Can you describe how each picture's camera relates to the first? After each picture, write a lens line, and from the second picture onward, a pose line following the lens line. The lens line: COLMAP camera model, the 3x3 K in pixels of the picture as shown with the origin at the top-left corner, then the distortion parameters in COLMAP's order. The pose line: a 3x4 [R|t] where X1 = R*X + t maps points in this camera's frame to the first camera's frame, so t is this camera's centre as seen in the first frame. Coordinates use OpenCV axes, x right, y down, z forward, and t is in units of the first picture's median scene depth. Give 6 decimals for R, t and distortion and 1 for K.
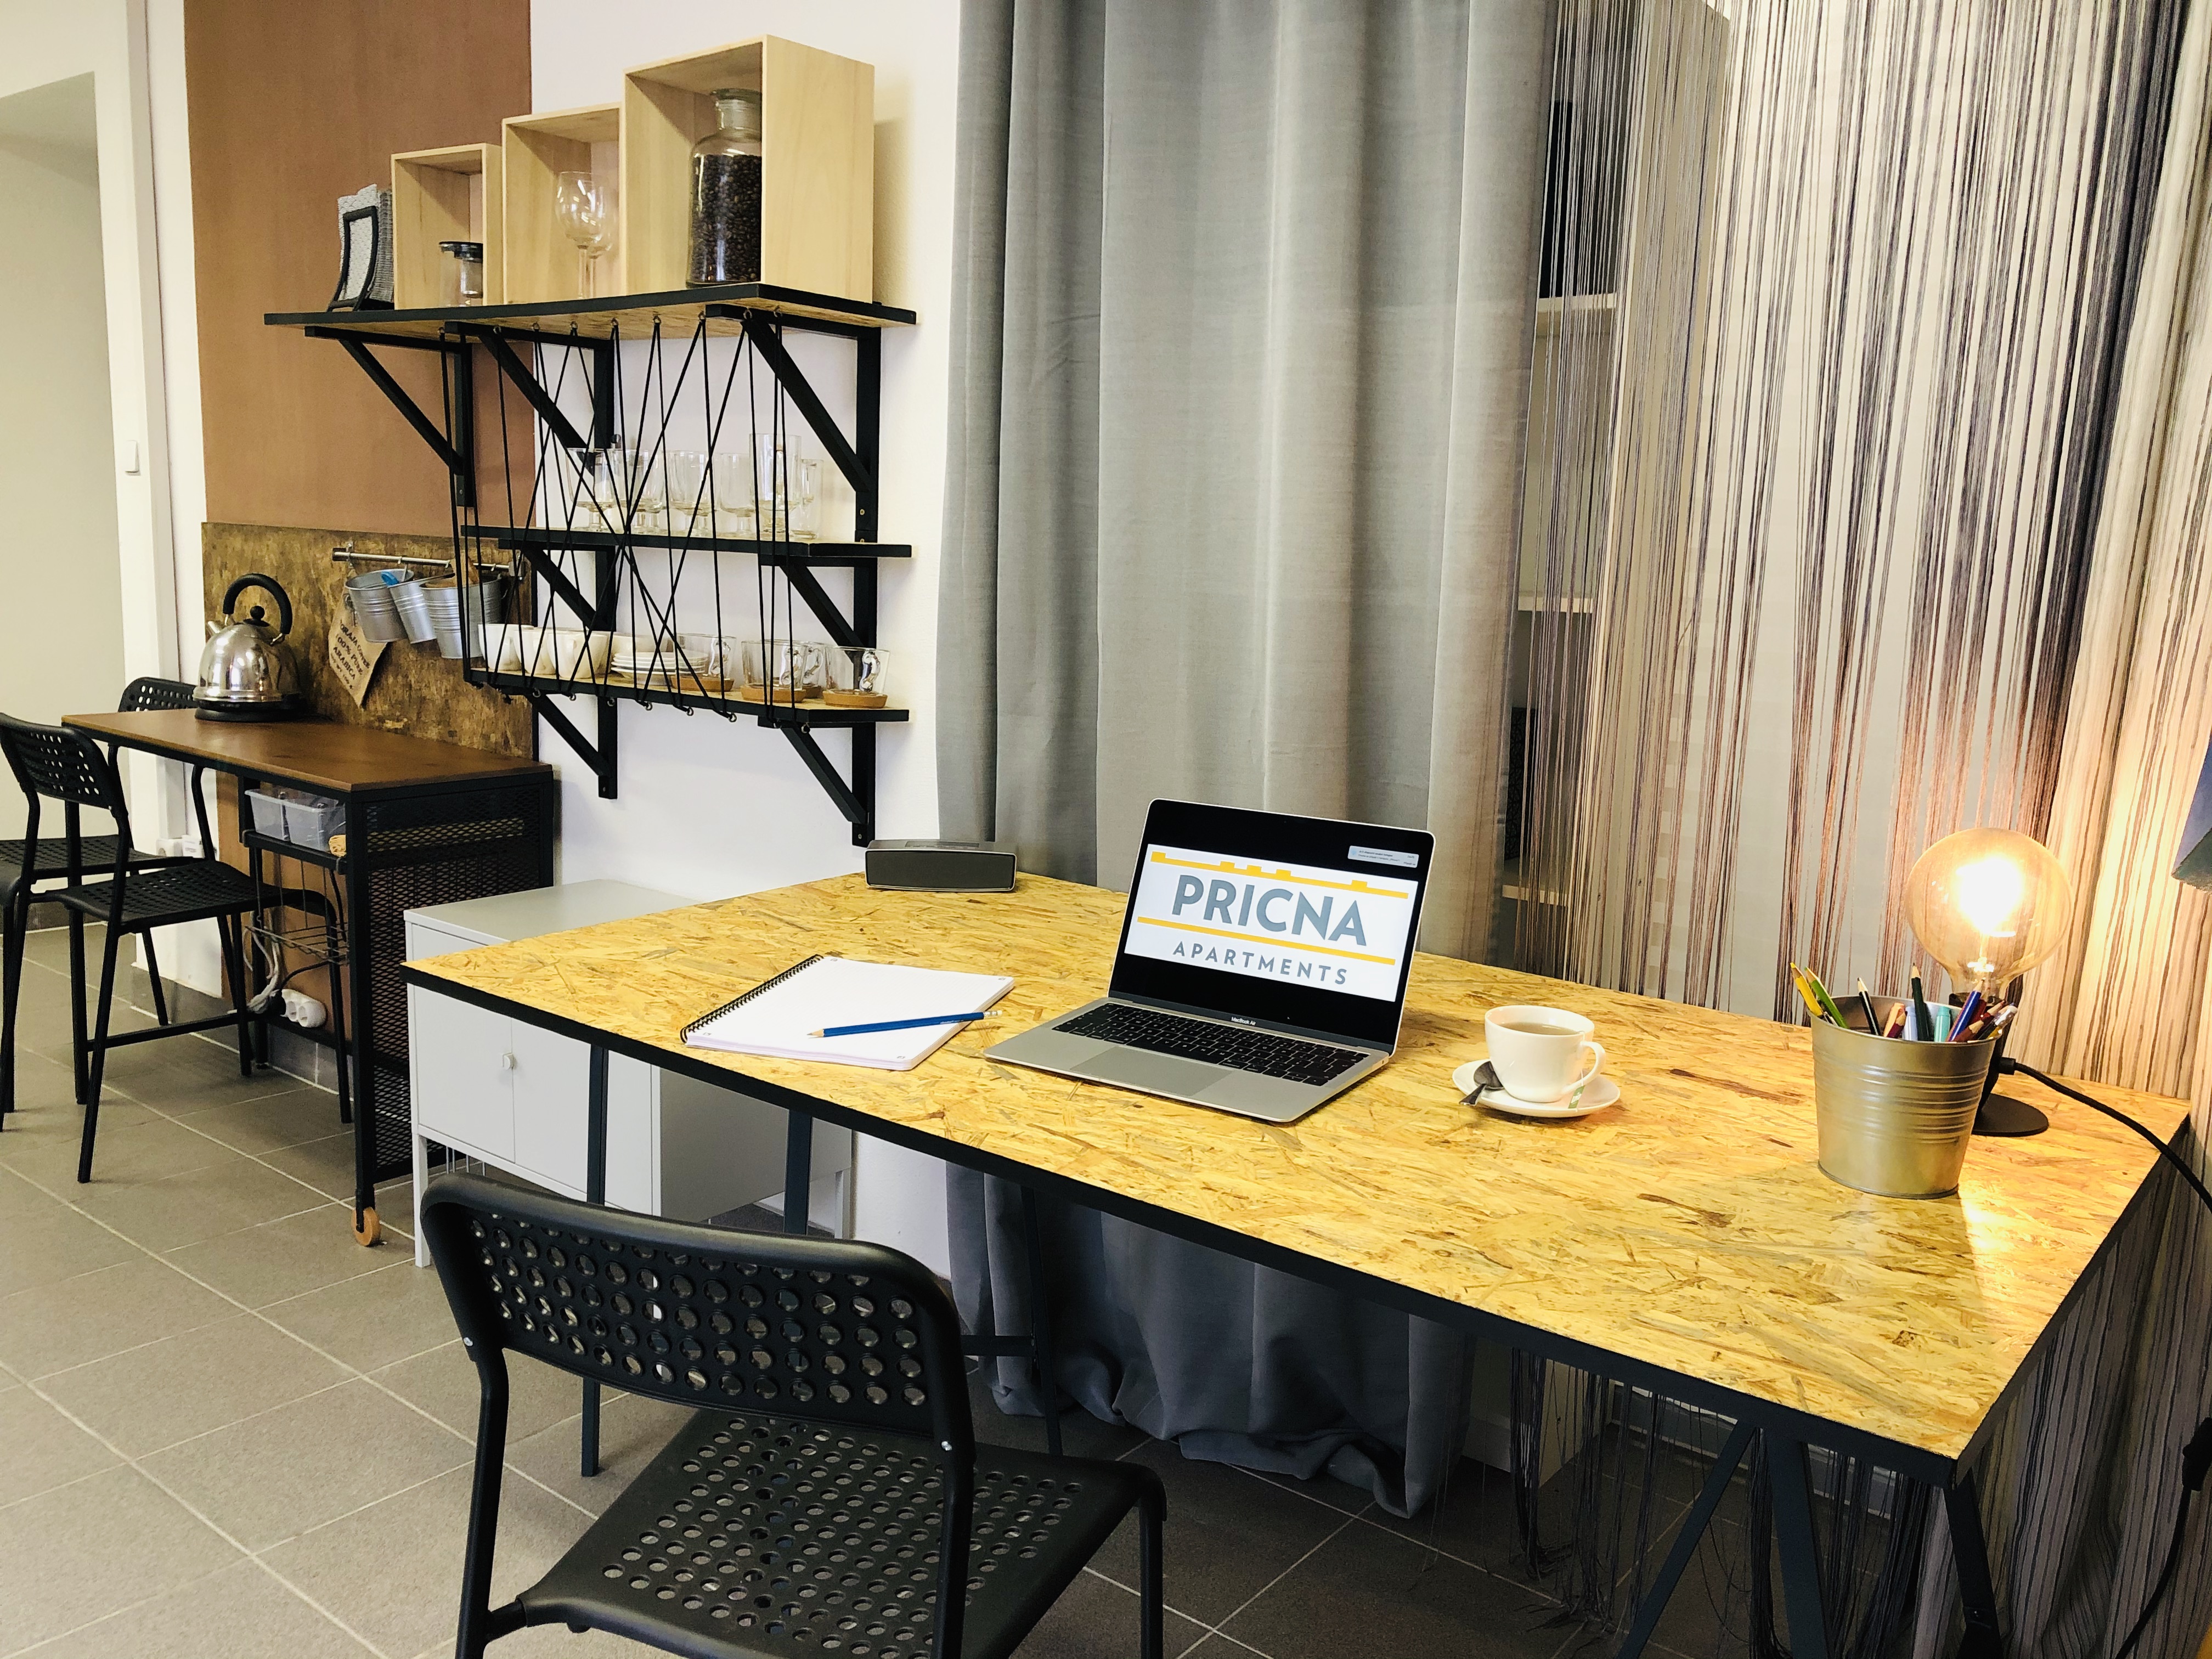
lens RADIAL K [[1871.6, 0, 1085.5], [0, 1871.6, 823.4], [0, 0, 1]] dist [0.011838, 0.008621]
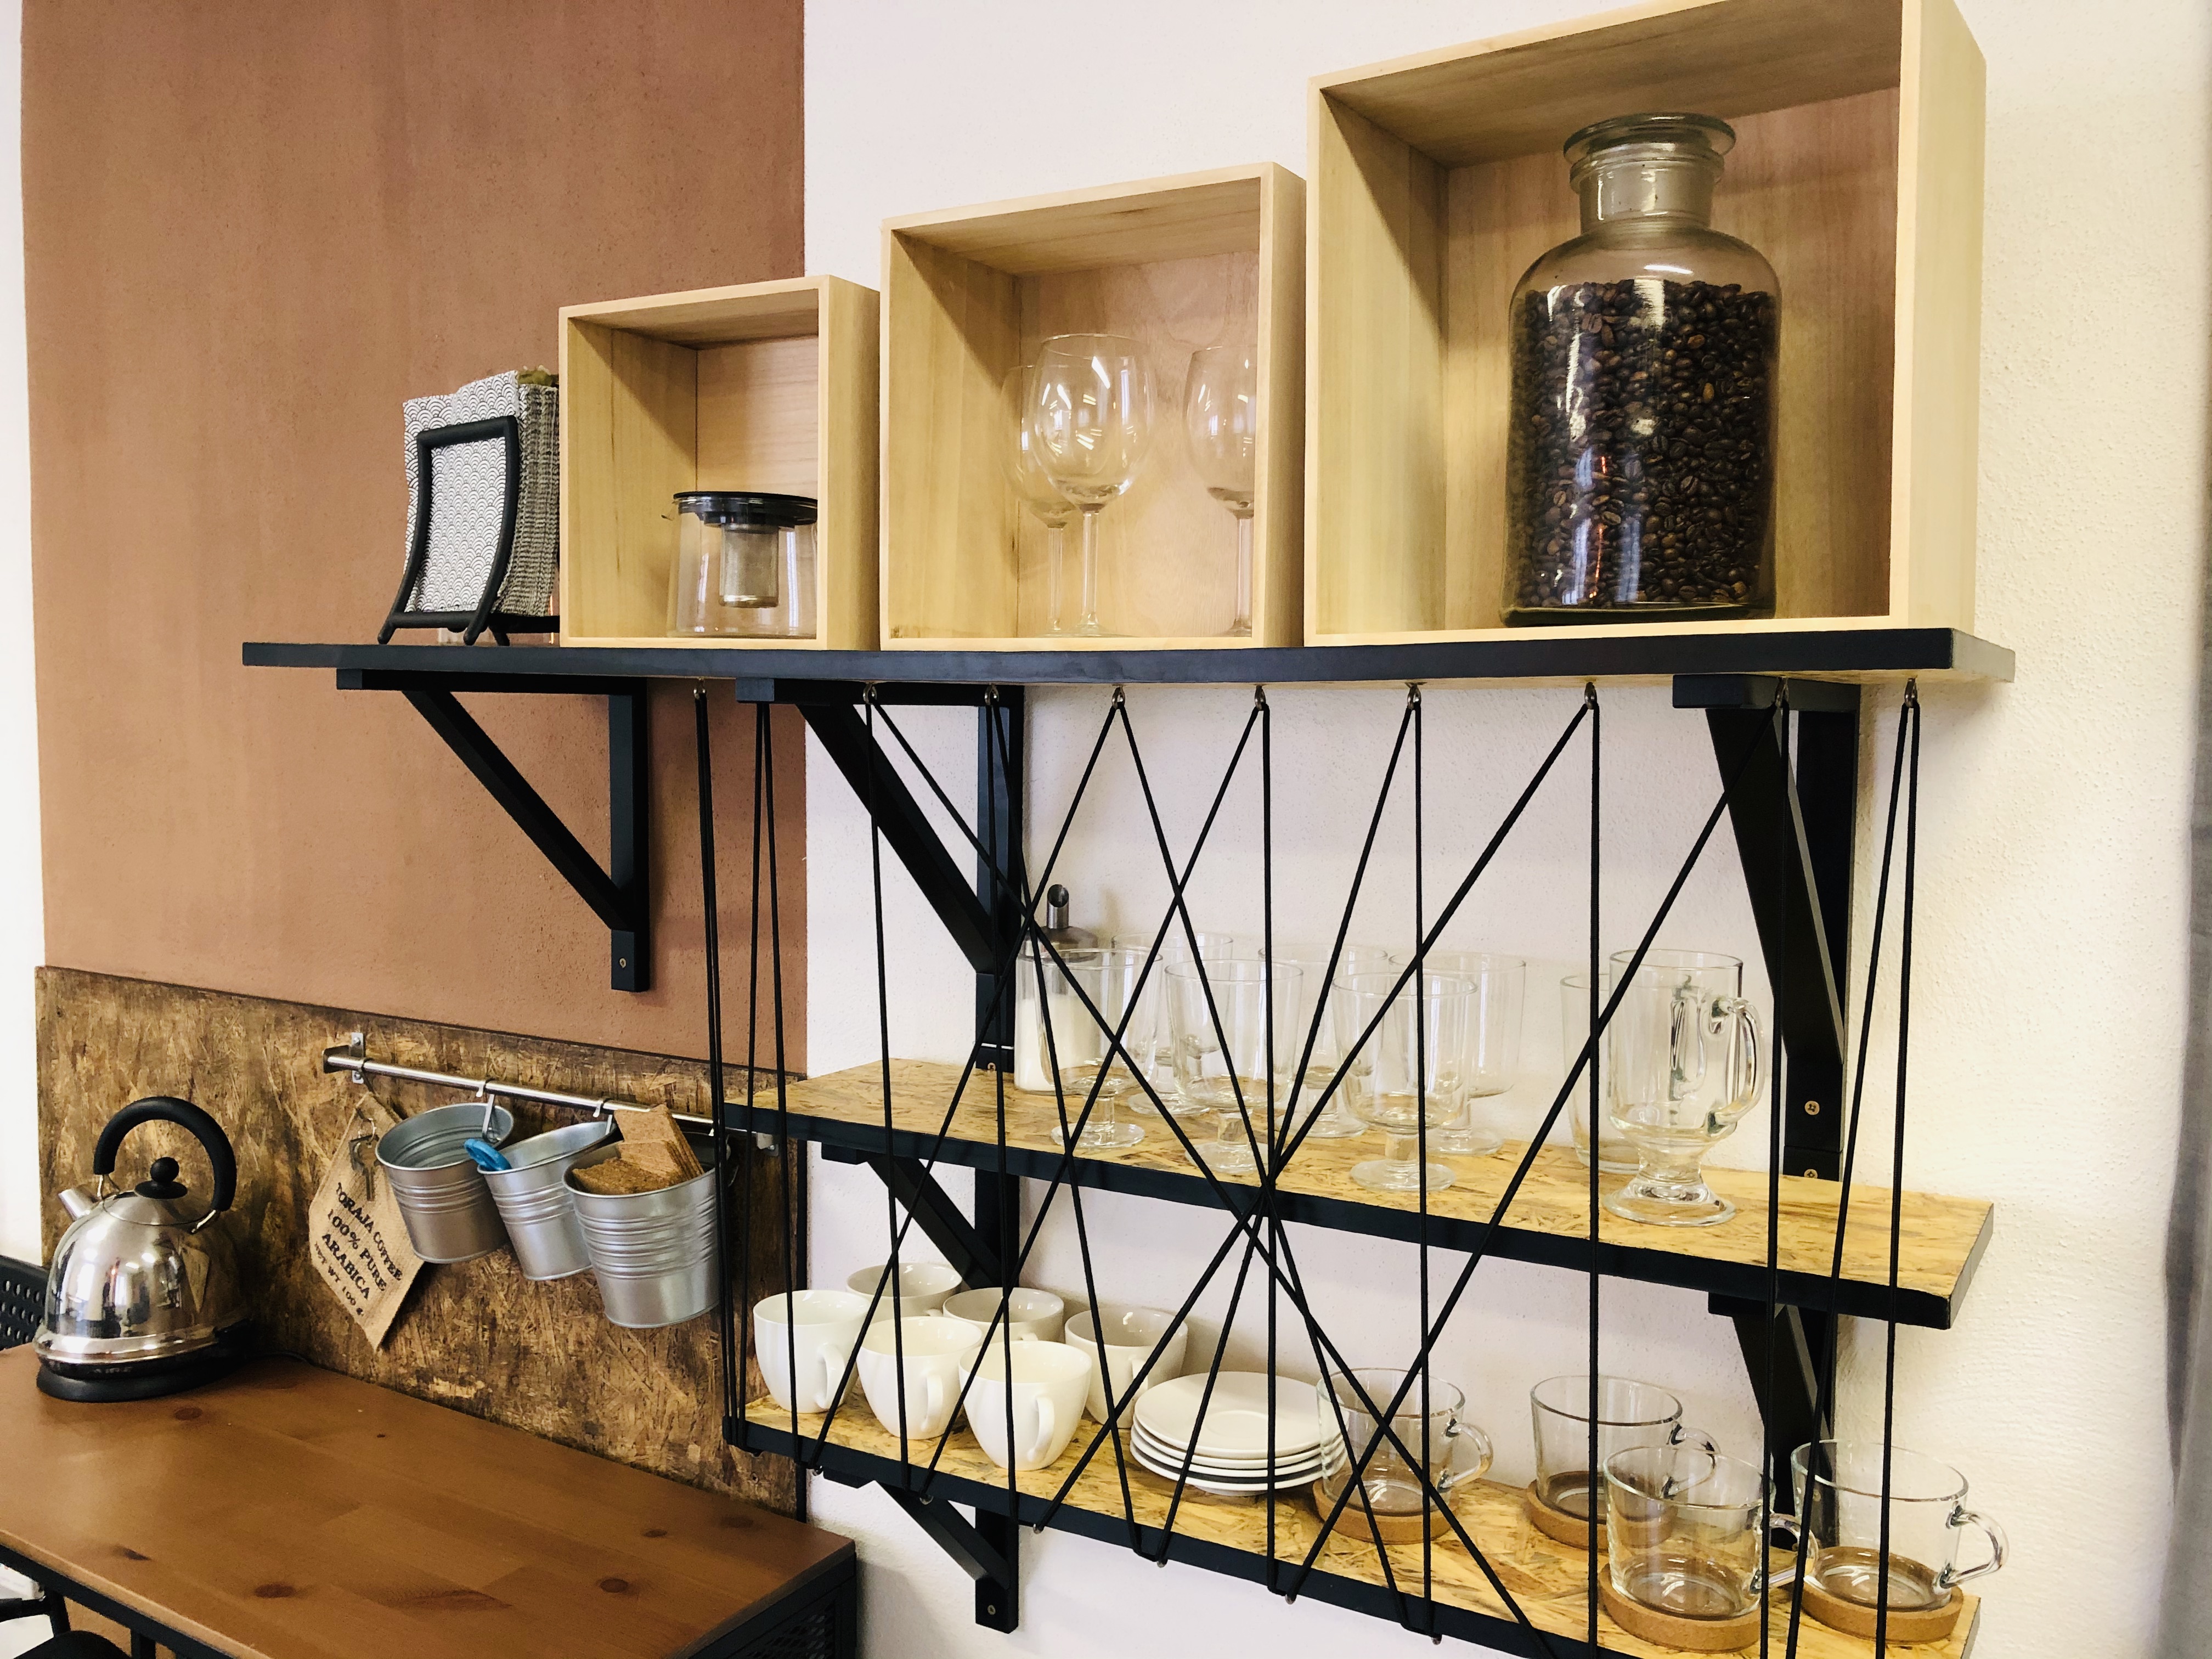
lens RADIAL K [[1871.6, 0, 1122.6], [0, 1871.6, 841.1], [0, 0, 1]] dist [0.011838, 0.008621]
pose [[0.991037, -0.033268, 0.129376, -0.252852], [0.045521, 0.994631, -0.092935, -0.150097], [-0.125589, 0.097992, 0.987231, 0.459736]]
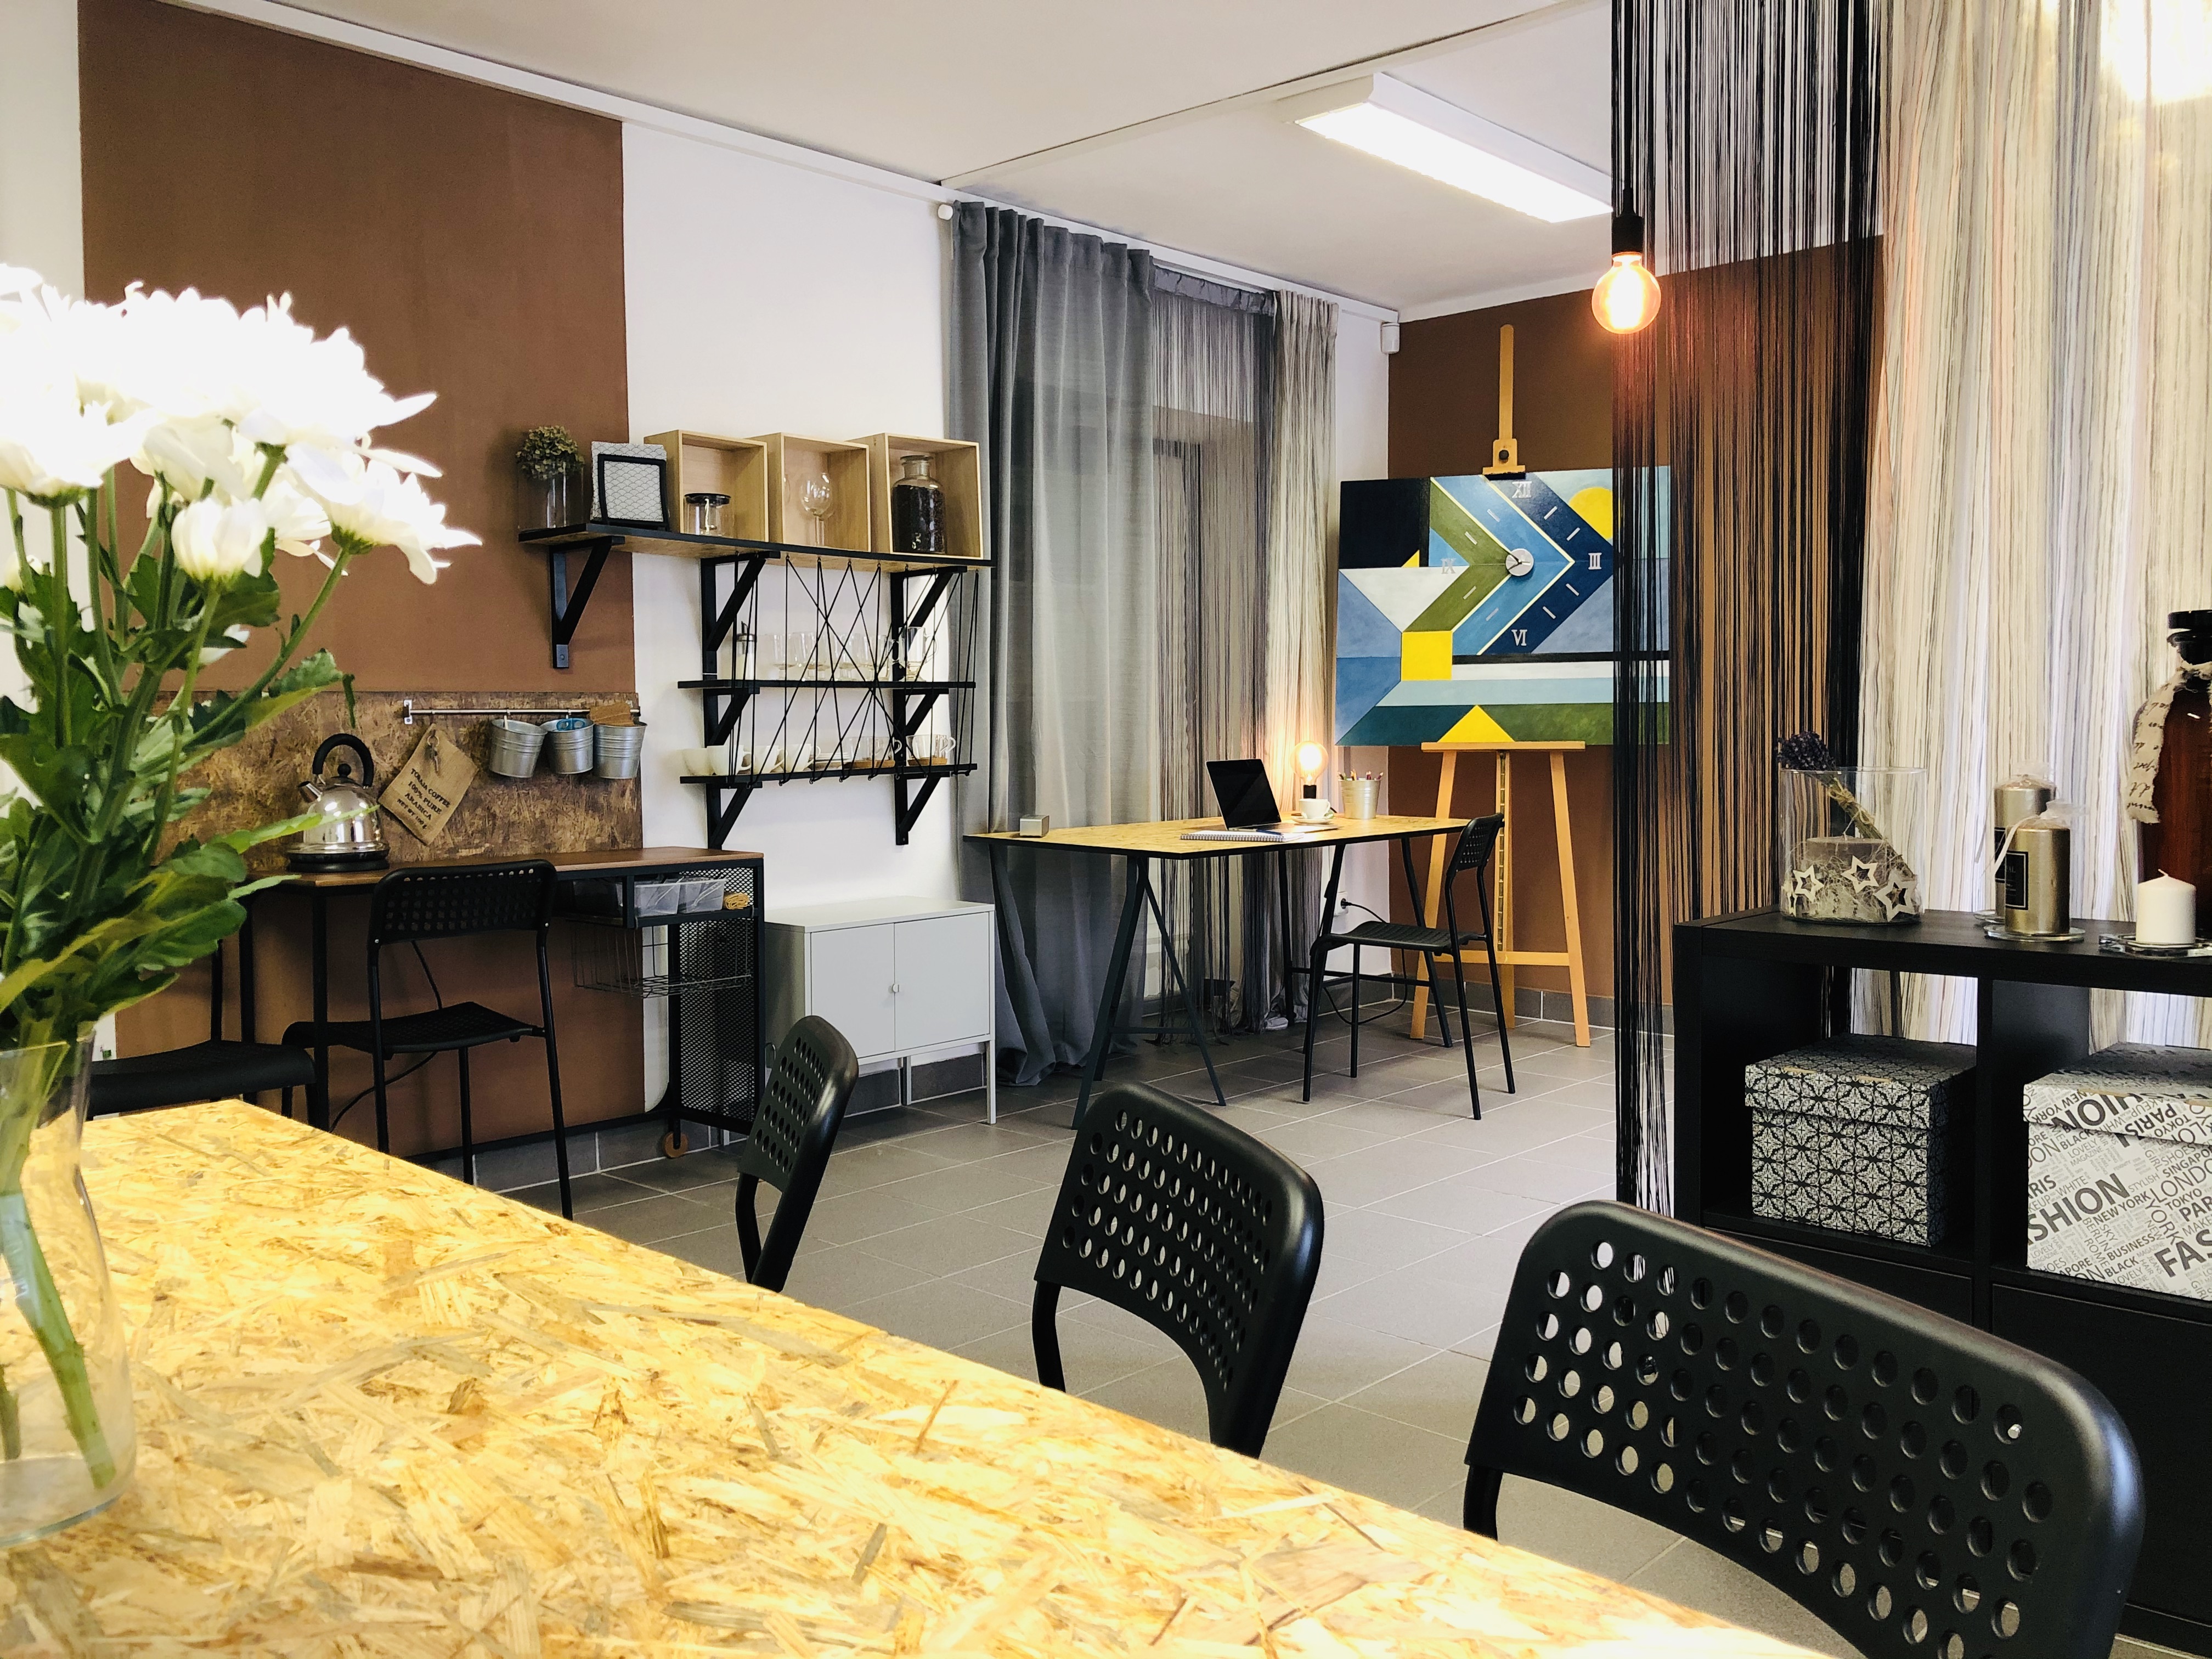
lens RADIAL K [[1871.6, 0, 1108.5], [0, 1871.6, 815.2], [0, 0, 1]] dist [0.011838, 0.008621]
pose [[0.060902, -0.100712, 0.993050, -1.552691], [0.165804, 0.982095, 0.089432, -0.116893], [-0.984276, 0.159205, 0.076510, 0.520526]]
